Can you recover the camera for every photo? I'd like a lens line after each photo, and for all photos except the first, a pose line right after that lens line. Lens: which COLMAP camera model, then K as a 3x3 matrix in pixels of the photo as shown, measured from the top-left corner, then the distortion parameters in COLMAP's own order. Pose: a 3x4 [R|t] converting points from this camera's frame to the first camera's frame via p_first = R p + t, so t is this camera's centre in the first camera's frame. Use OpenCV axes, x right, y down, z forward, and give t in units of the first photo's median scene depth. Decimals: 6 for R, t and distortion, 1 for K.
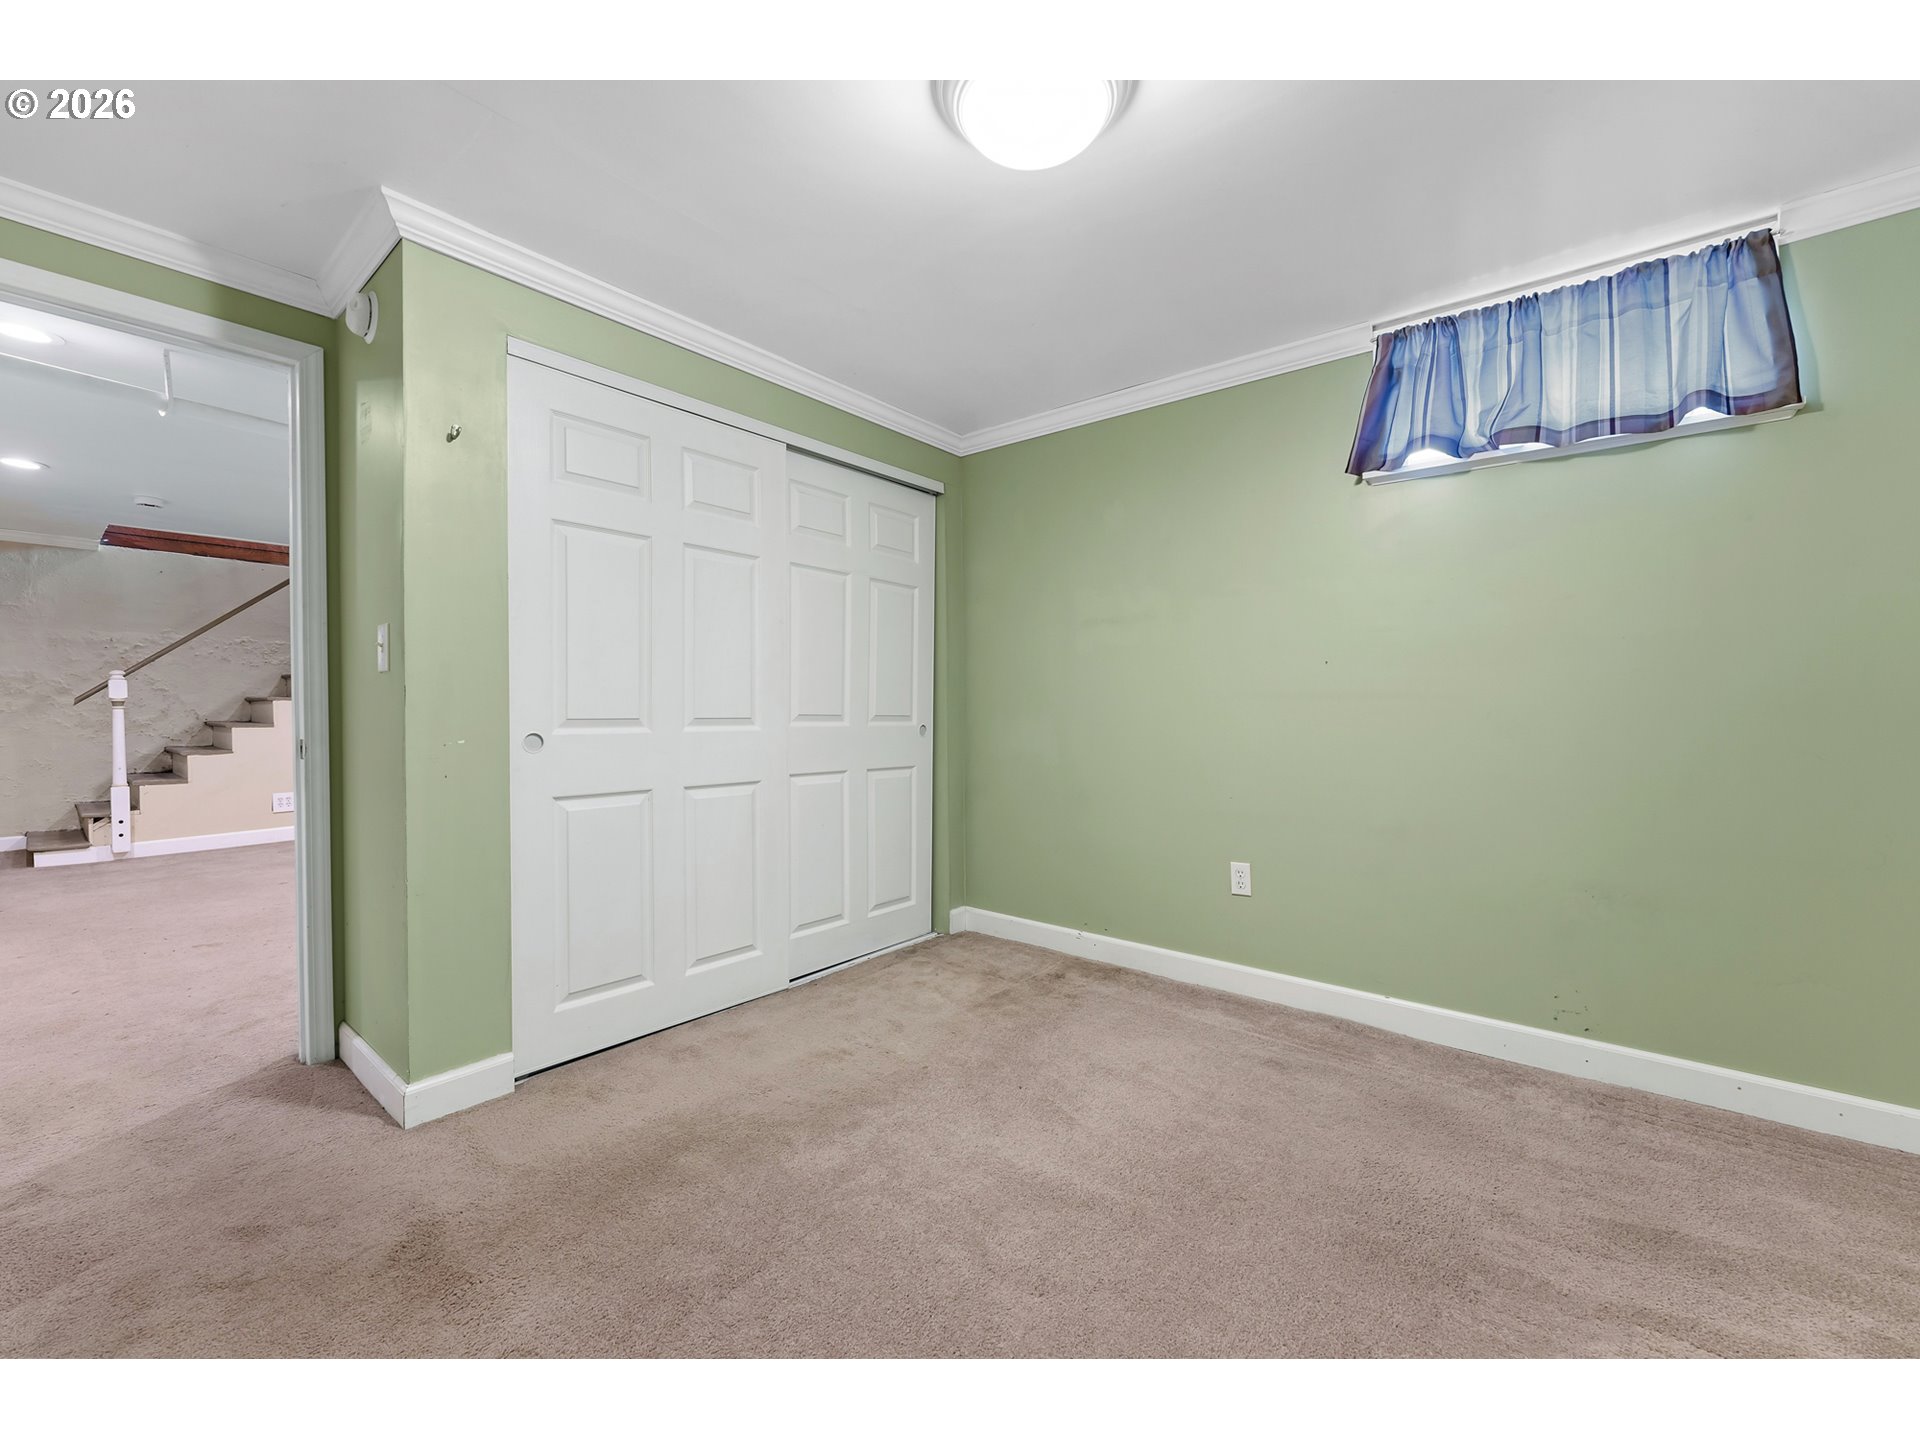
lens RADIAL K [[779.2, 0, 964.7], [0, 779.2, 742.7], [0, 0, 1]] dist [-0.000621, -0.000100]
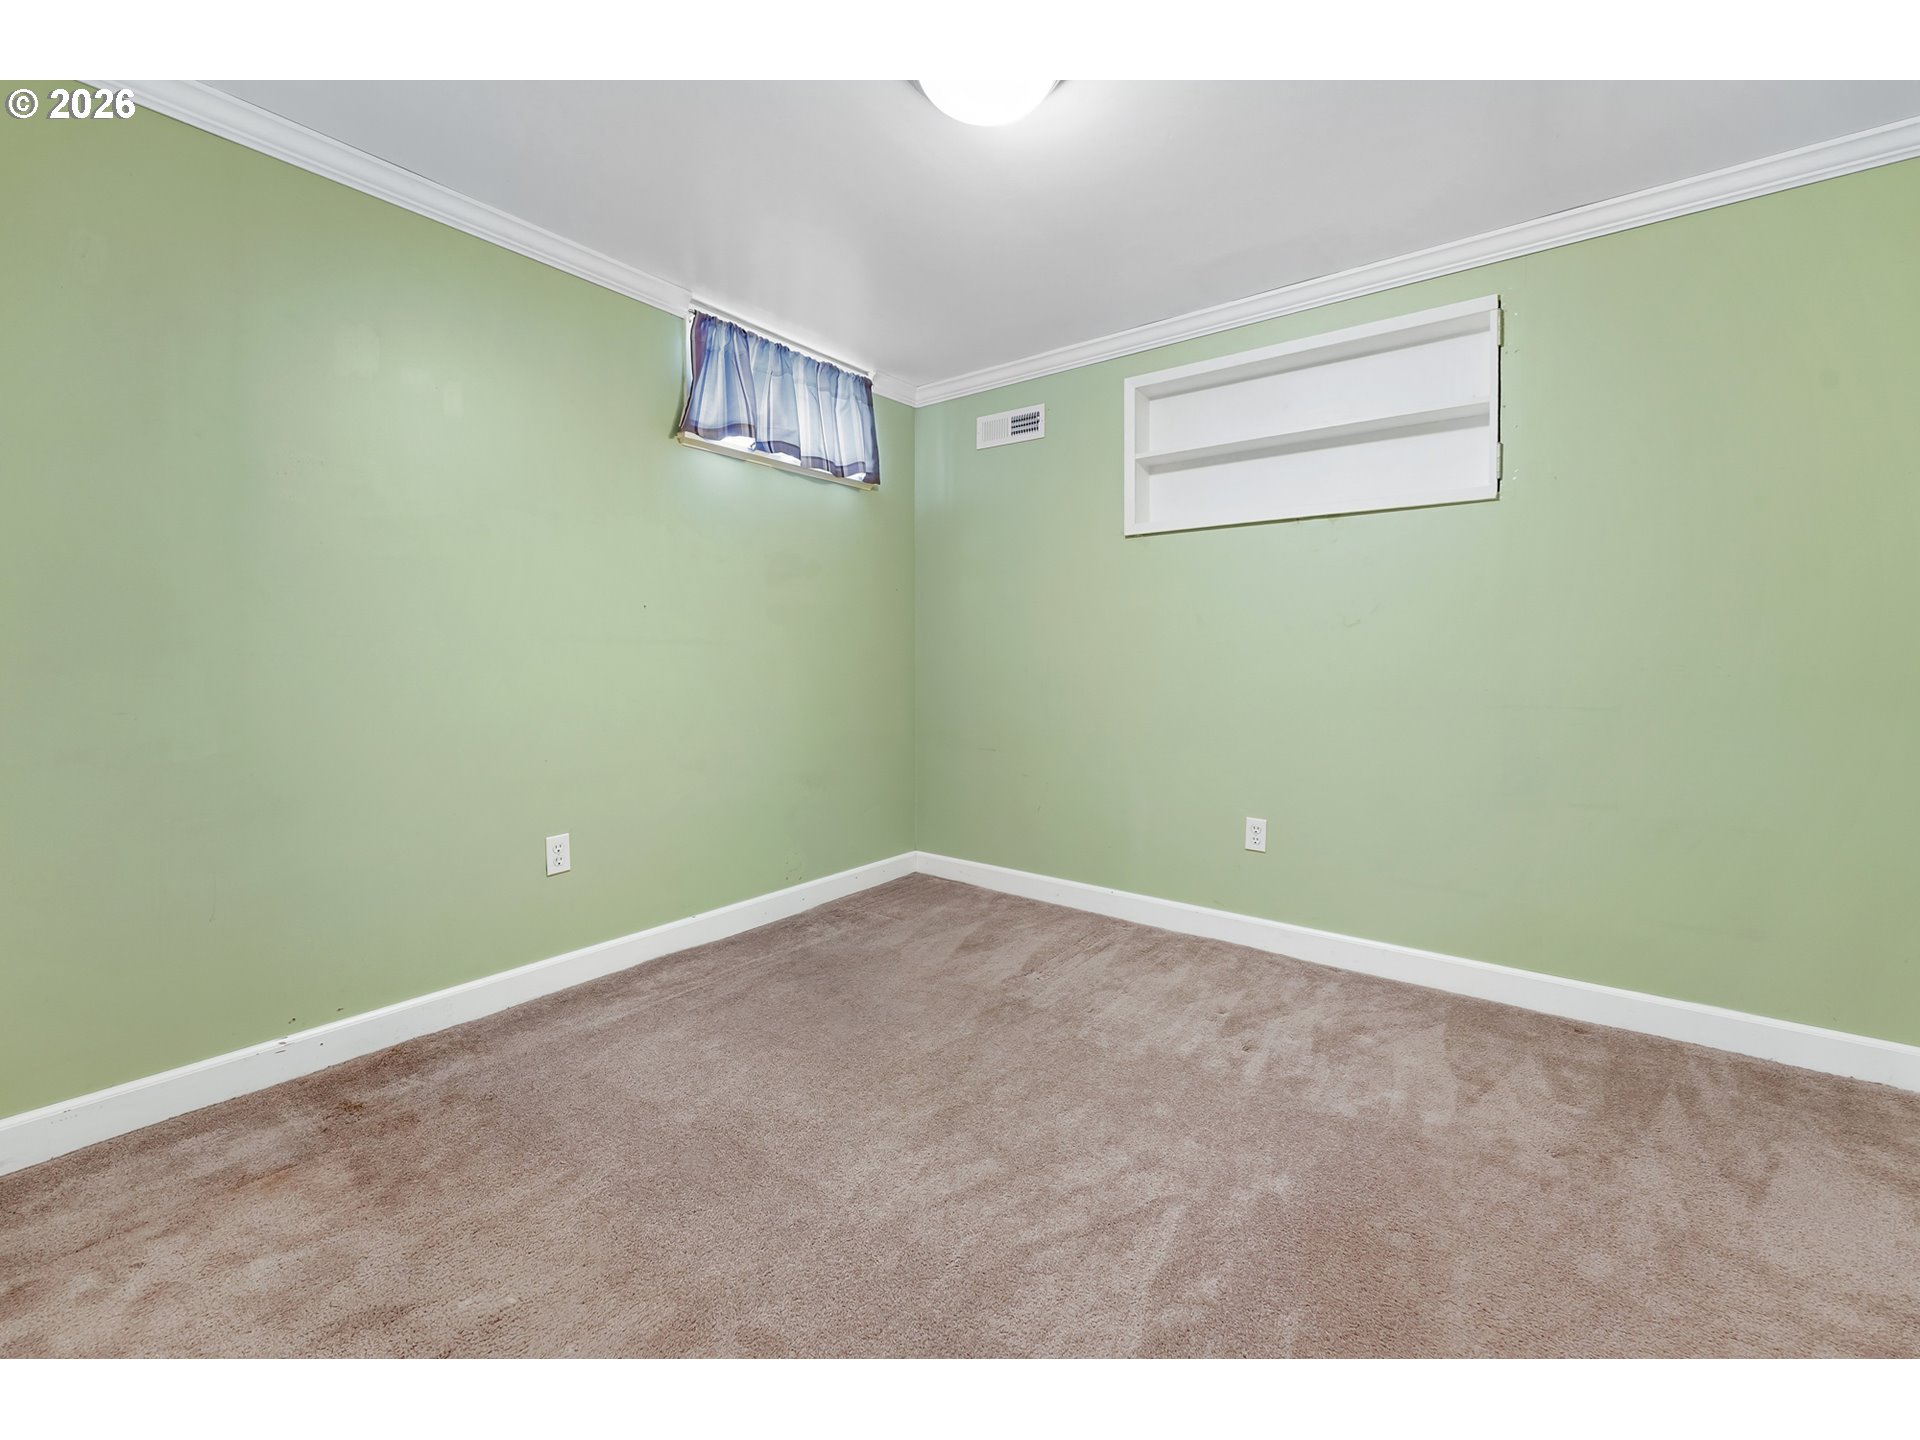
lens RADIAL K [[794.1, 0, 961.2], [0, 794.1, 700.4], [0, 0, 1]] dist [-0.000396, -0.000303]
pose [[-0.049031, -0.054711, 0.997298, -0.573871], [0.042190, 0.997494, 0.056795, -0.025060], [-0.997906, 0.044860, -0.046599, 0.658667]]
